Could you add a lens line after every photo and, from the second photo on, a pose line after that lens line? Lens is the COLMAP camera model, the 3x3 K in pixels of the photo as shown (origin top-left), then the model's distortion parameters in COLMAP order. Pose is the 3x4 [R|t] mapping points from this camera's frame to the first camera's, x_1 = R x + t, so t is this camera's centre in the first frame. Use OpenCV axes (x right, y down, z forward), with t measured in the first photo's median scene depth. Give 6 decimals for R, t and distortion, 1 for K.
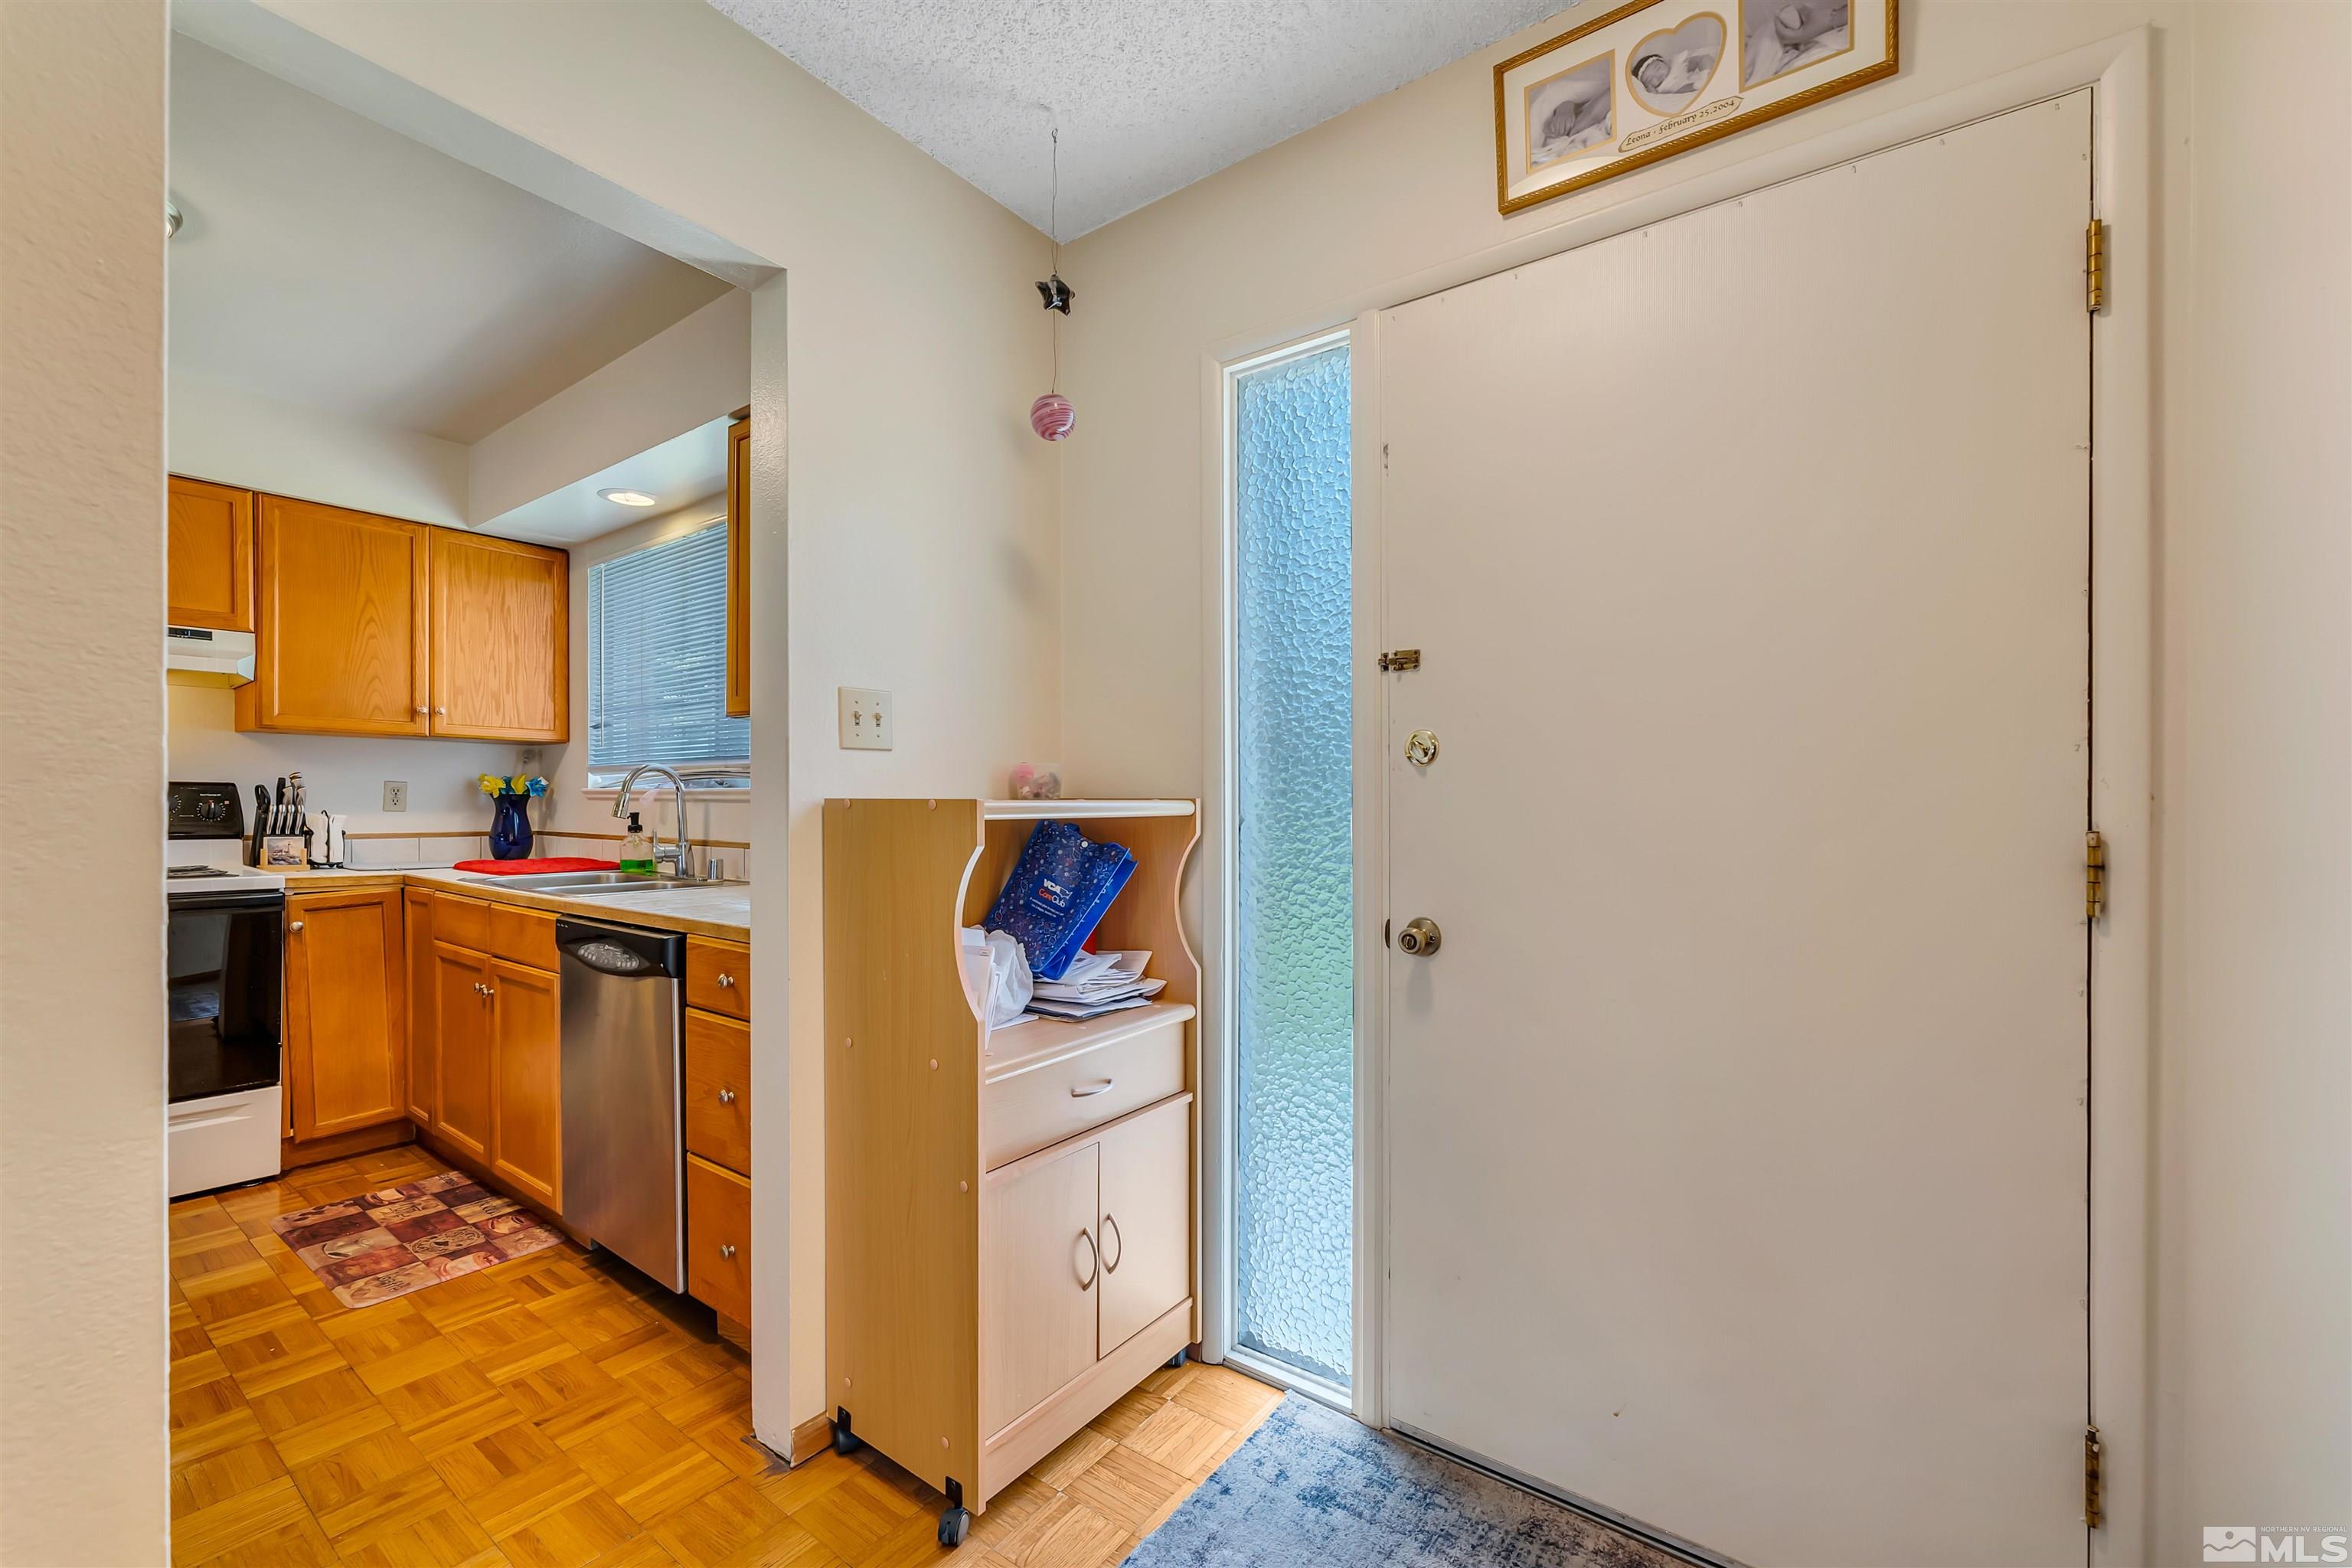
lens RADIAL K [[963.9, 0, 1148.7], [0, 963.9, 807.1], [0, 0, 1]] dist [-0.003082, 0.000936]
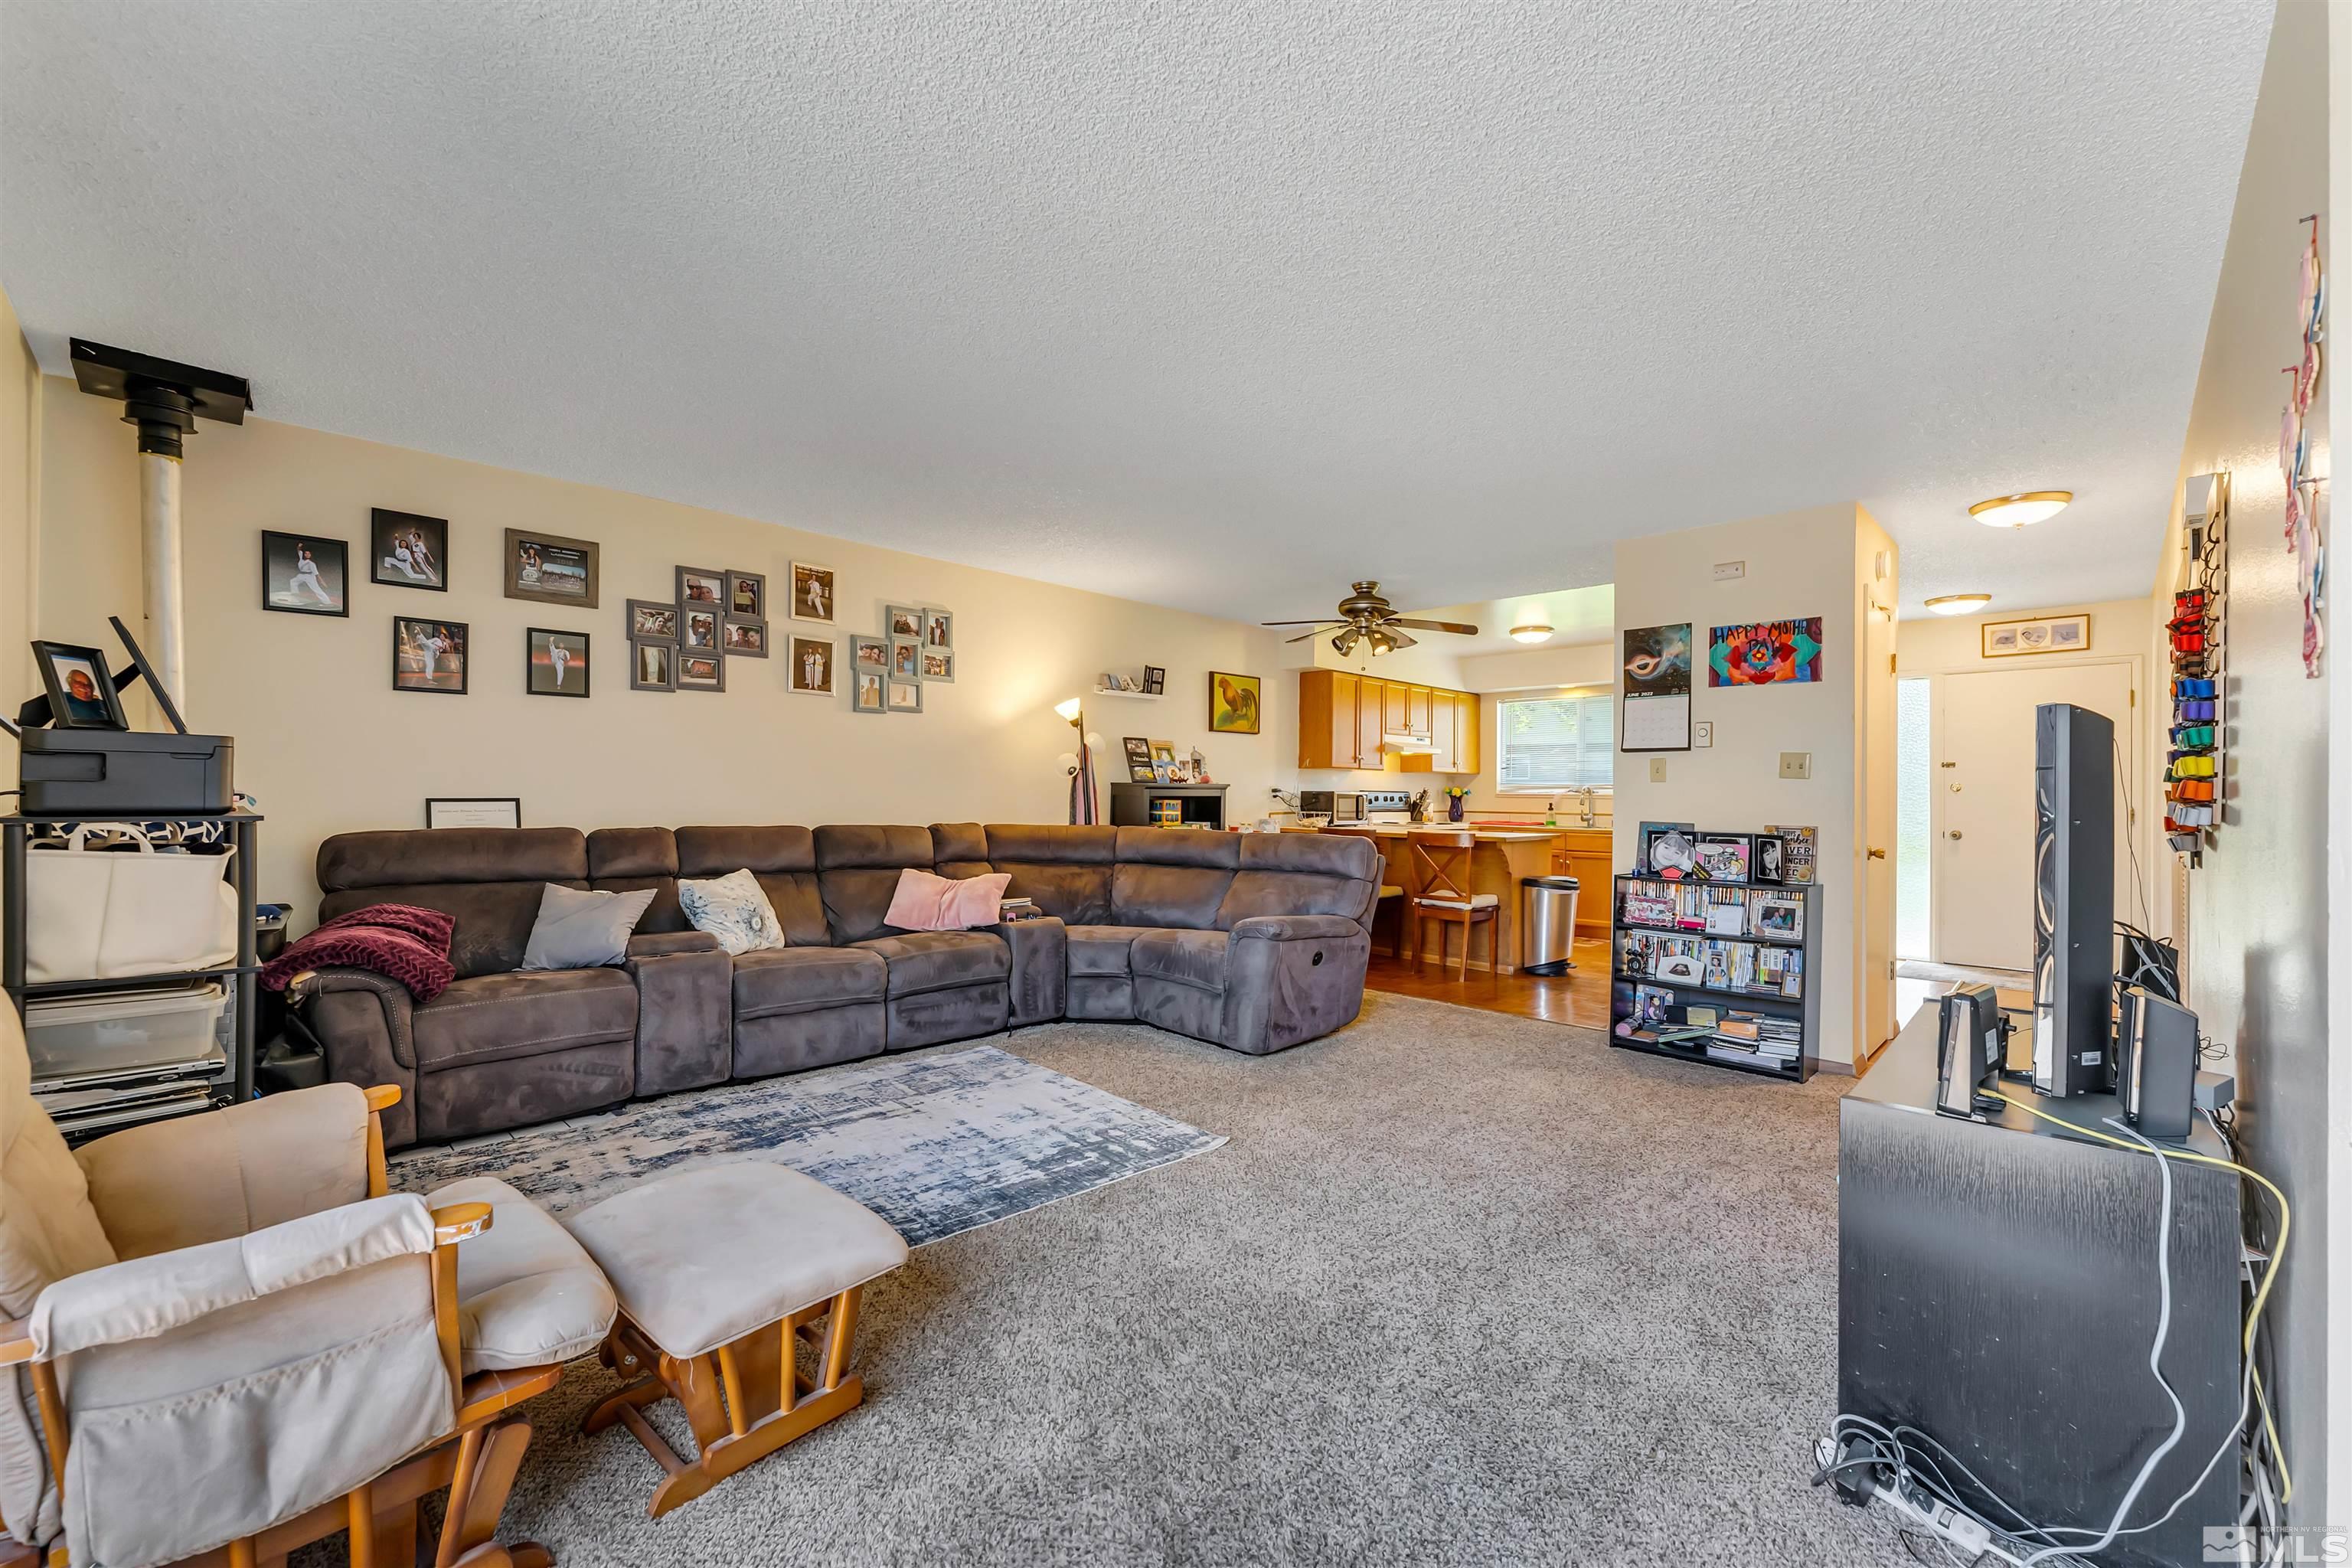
lens RADIAL K [[963.9, 0, 1127.2], [0, 963.9, 781.7], [0, 0, 1]] dist [-0.003082, 0.000936]
pose [[0.988445, 0.005910, -0.151462, -1.484207], [-0.008153, 0.999866, -0.014194, -0.007635], [0.151358, 0.015265, 0.988361, -2.044012]]
